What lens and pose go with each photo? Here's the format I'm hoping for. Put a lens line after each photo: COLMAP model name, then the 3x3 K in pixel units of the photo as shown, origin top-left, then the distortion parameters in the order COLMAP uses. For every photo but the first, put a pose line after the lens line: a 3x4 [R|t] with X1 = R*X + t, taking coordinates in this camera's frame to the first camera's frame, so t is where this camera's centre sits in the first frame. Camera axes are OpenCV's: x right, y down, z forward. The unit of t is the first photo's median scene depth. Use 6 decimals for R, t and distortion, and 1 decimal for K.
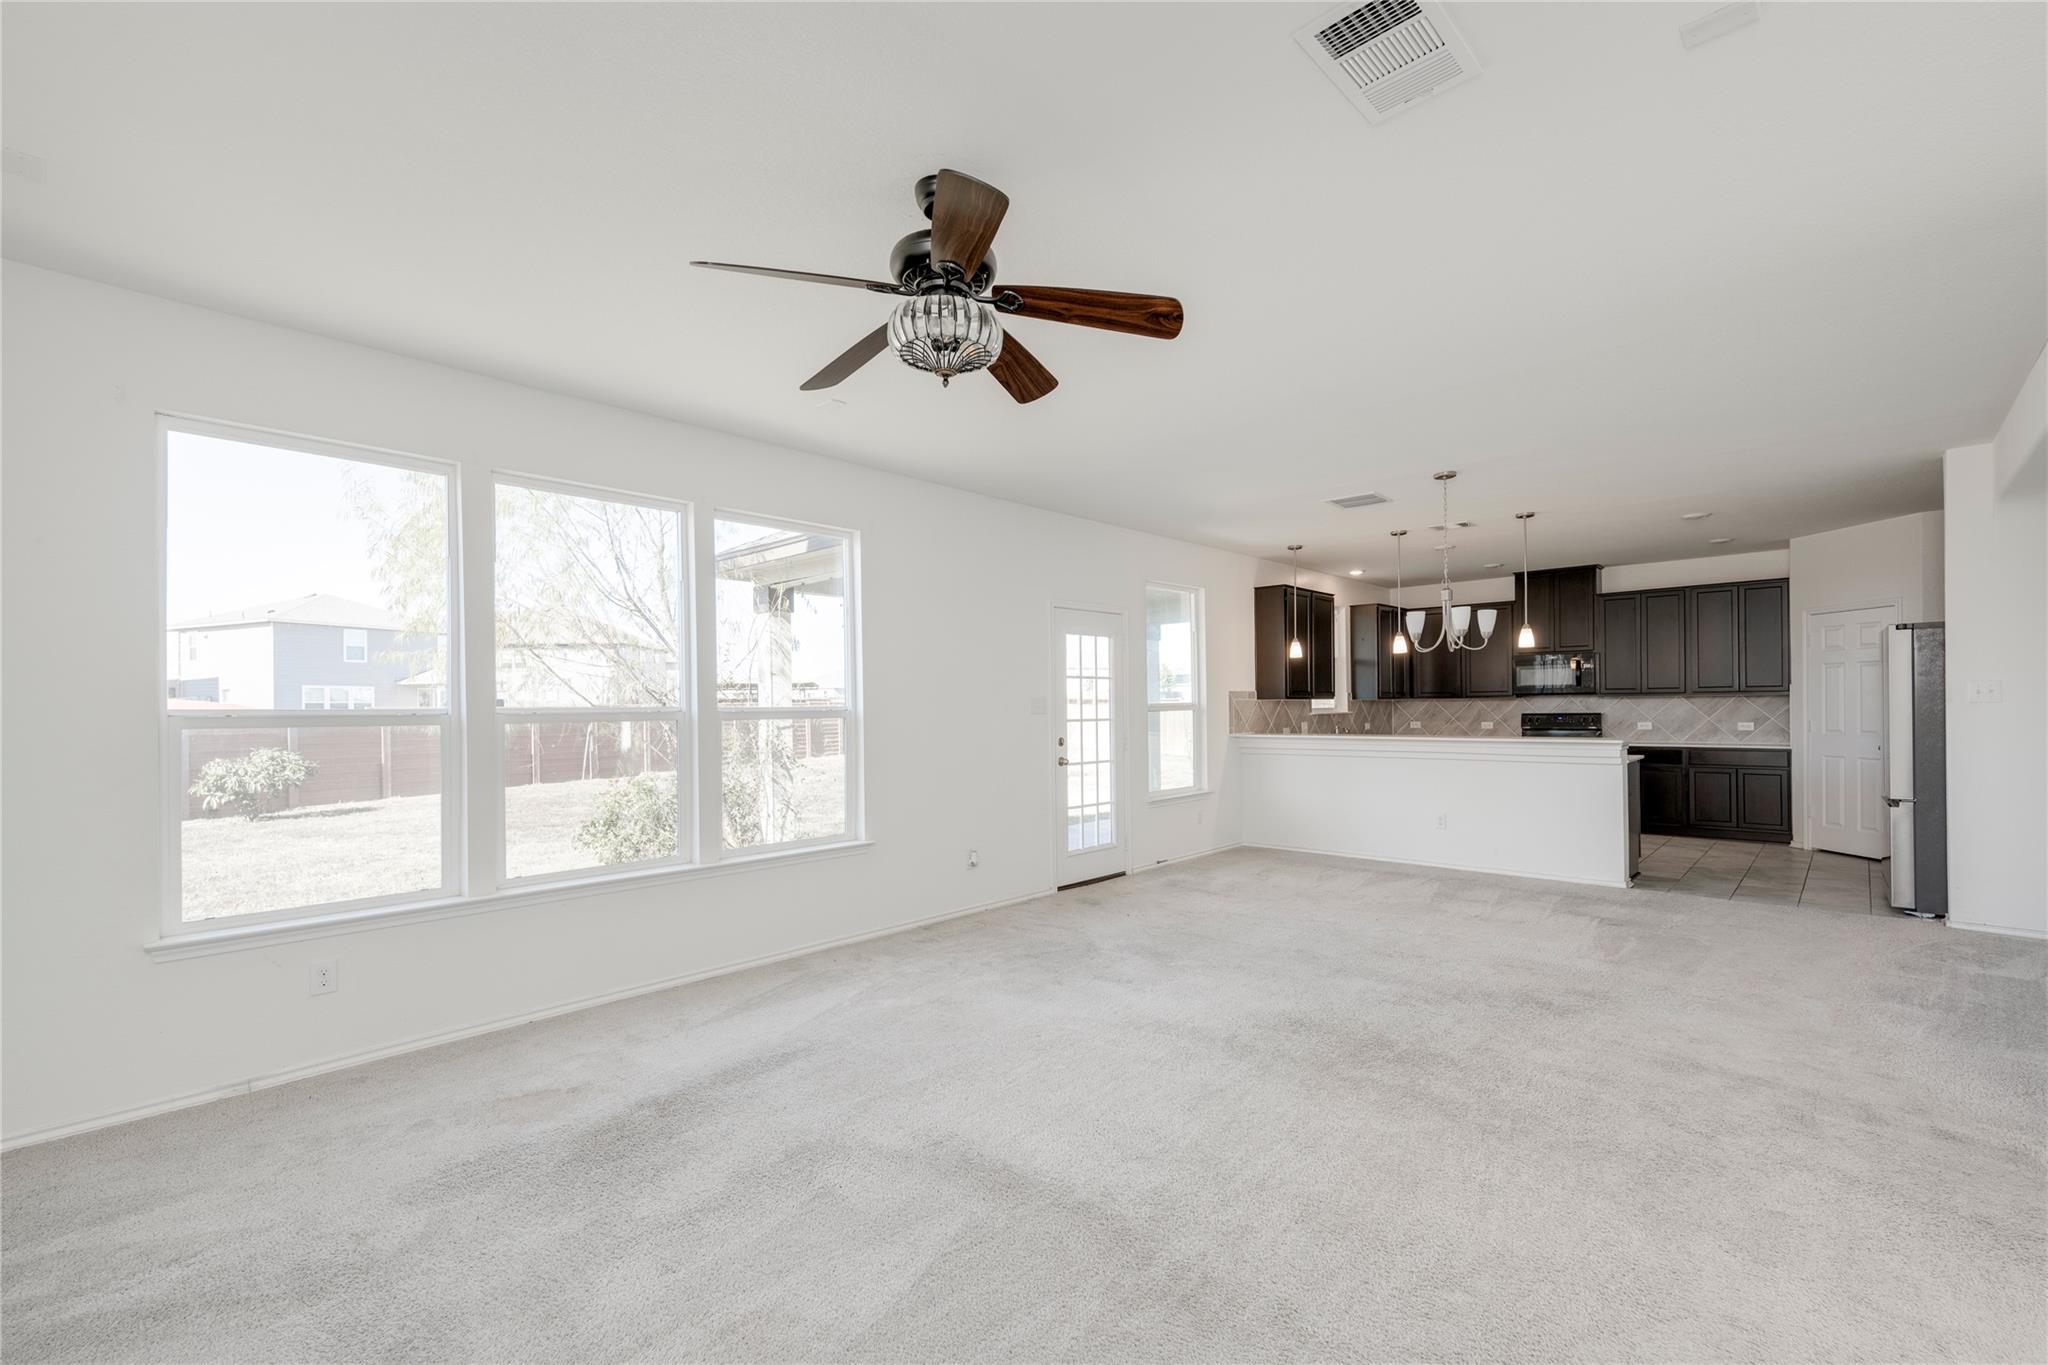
lens RADIAL K [[903.3, 0, 1016.0], [0, 903.3, 707.5], [0, 0, 1]] dist [0.012943, 0.000135]
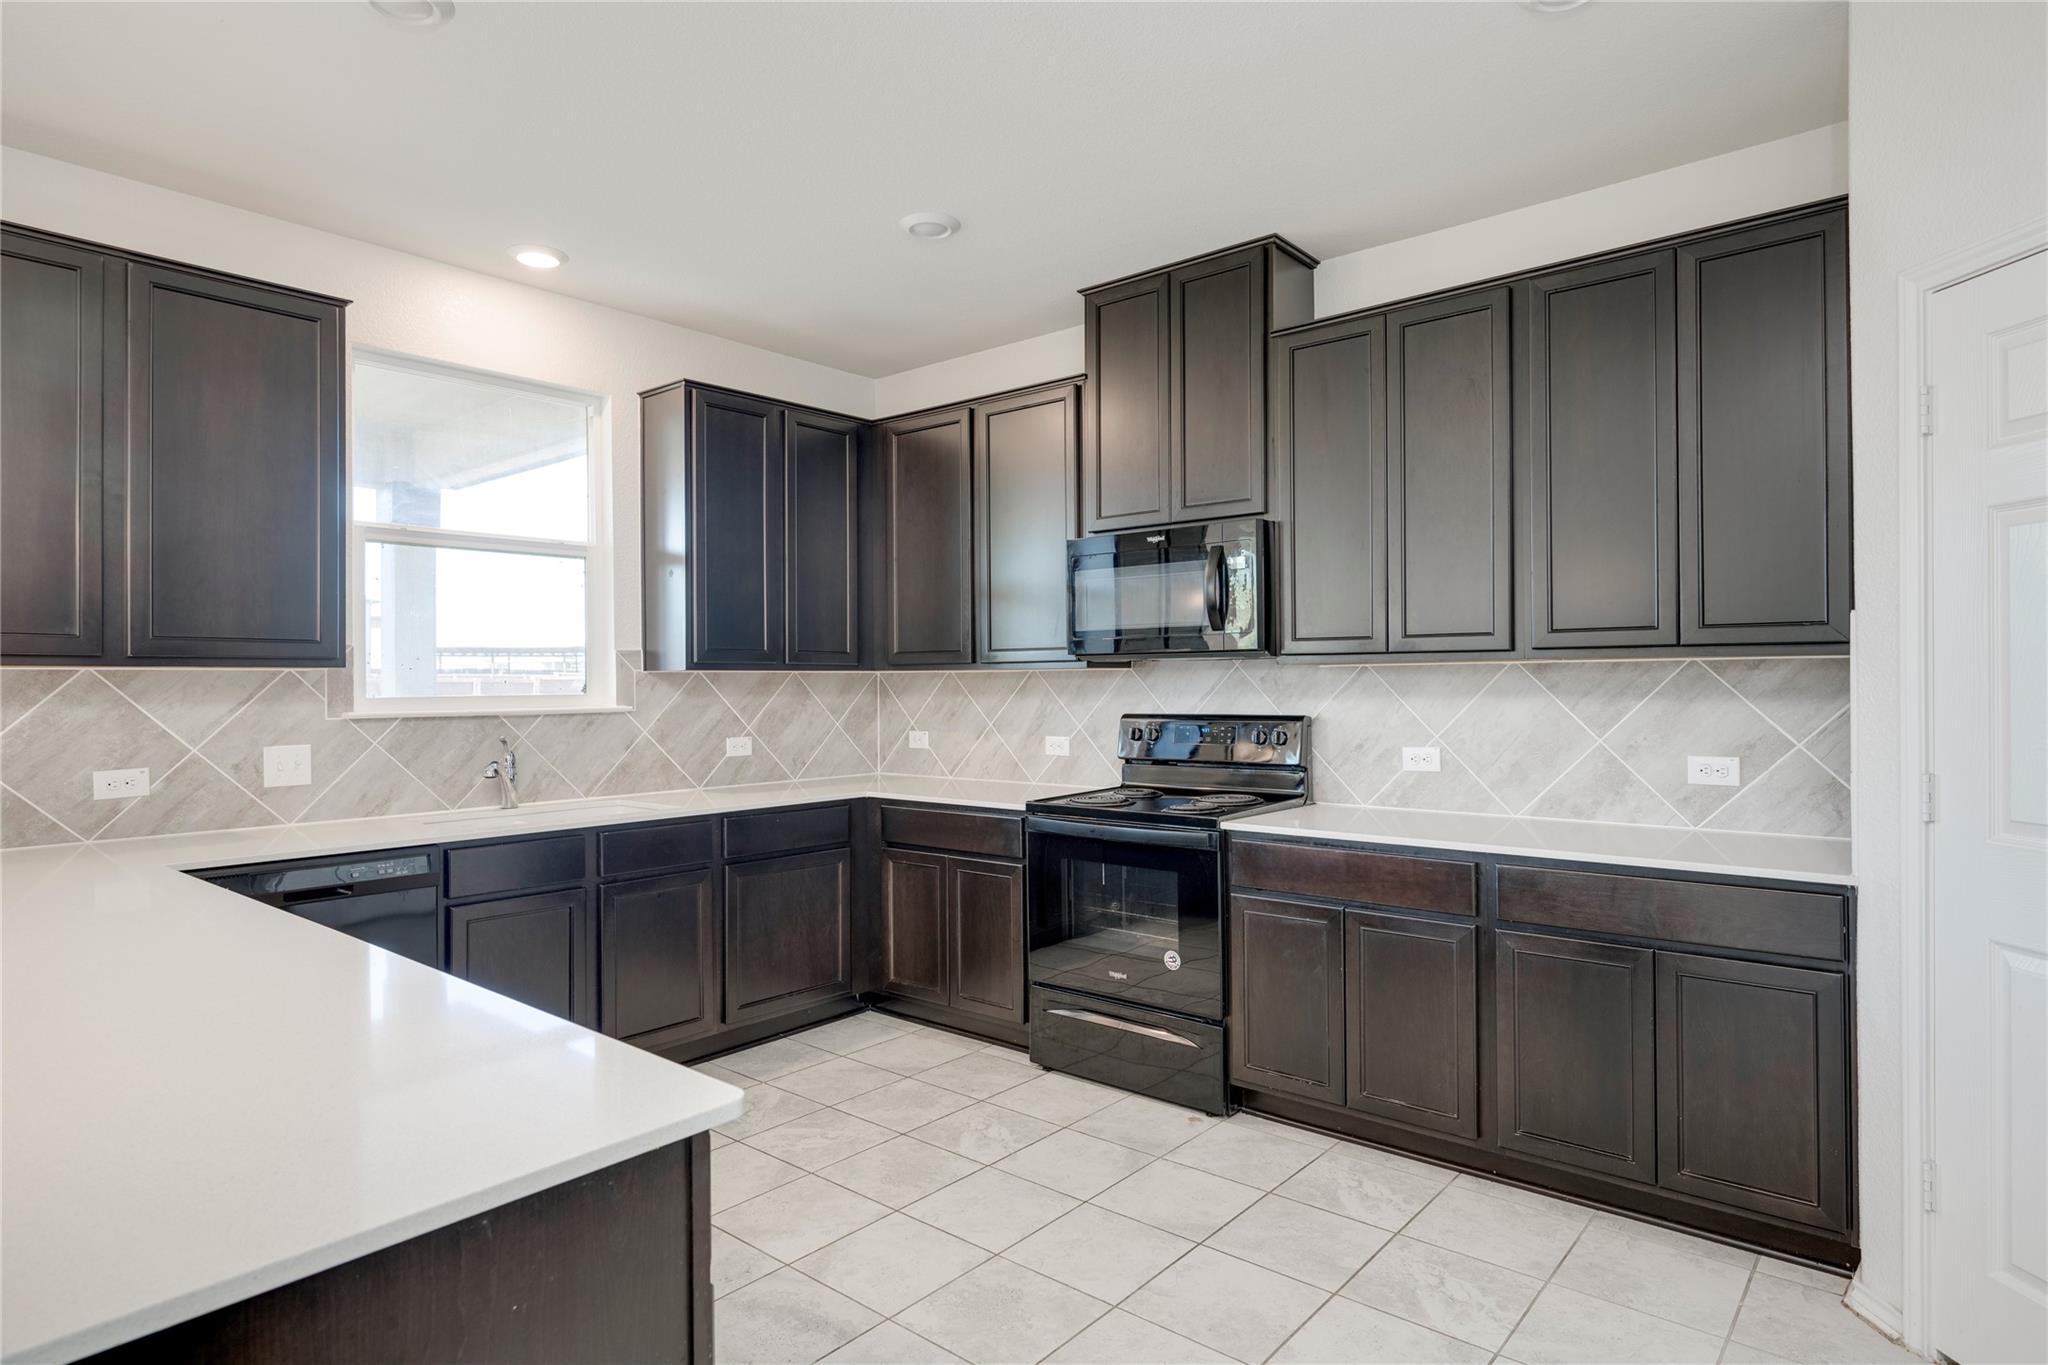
lens RADIAL K [[1138.7, 0, 1024.0], [0, 1138.7, 682.5], [0, 0, 1]] dist [0.002900, 0.000690]
pose [[0.999105, 0.004709, 0.042044, 0.541351], [-0.004743, 0.999988, 0.000721, -0.005379], [-0.042041, -0.000920, 0.999115, 0.620338]]
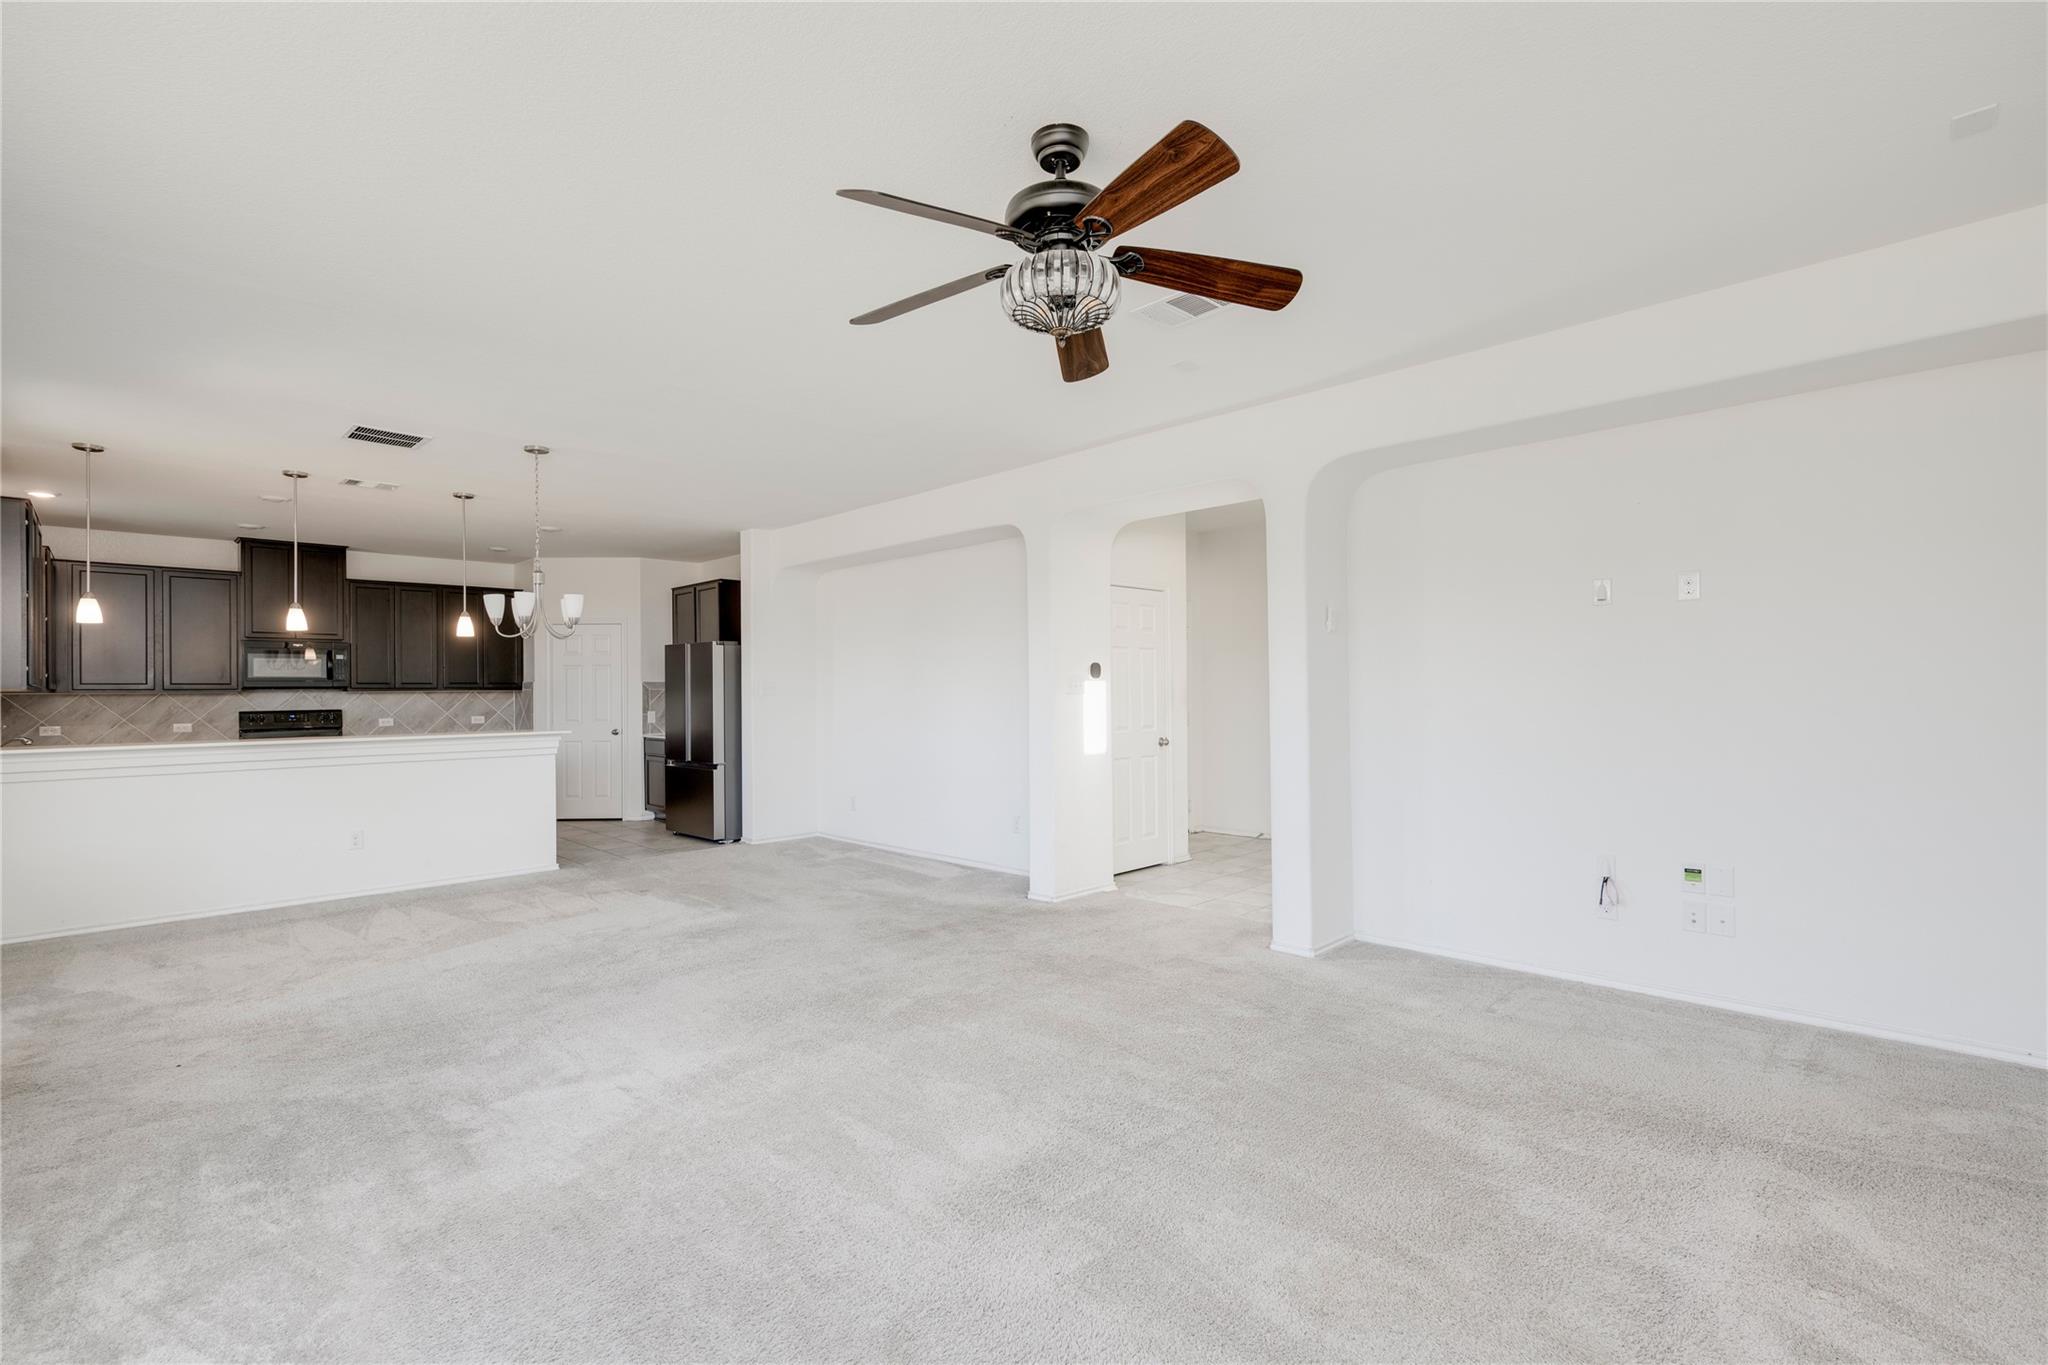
lens RADIAL K [[938.5, 0, 1054.6], [0, 938.5, 688.6], [0, 0, 1]] dist [-0.001681, -0.000710]
pose [[-0.020718, 0.013724, 0.999691, -0.320801], [0.008342, 0.999873, -0.013554, 0.004129], [-0.999751, 0.008059, -0.020830, 0.311845]]
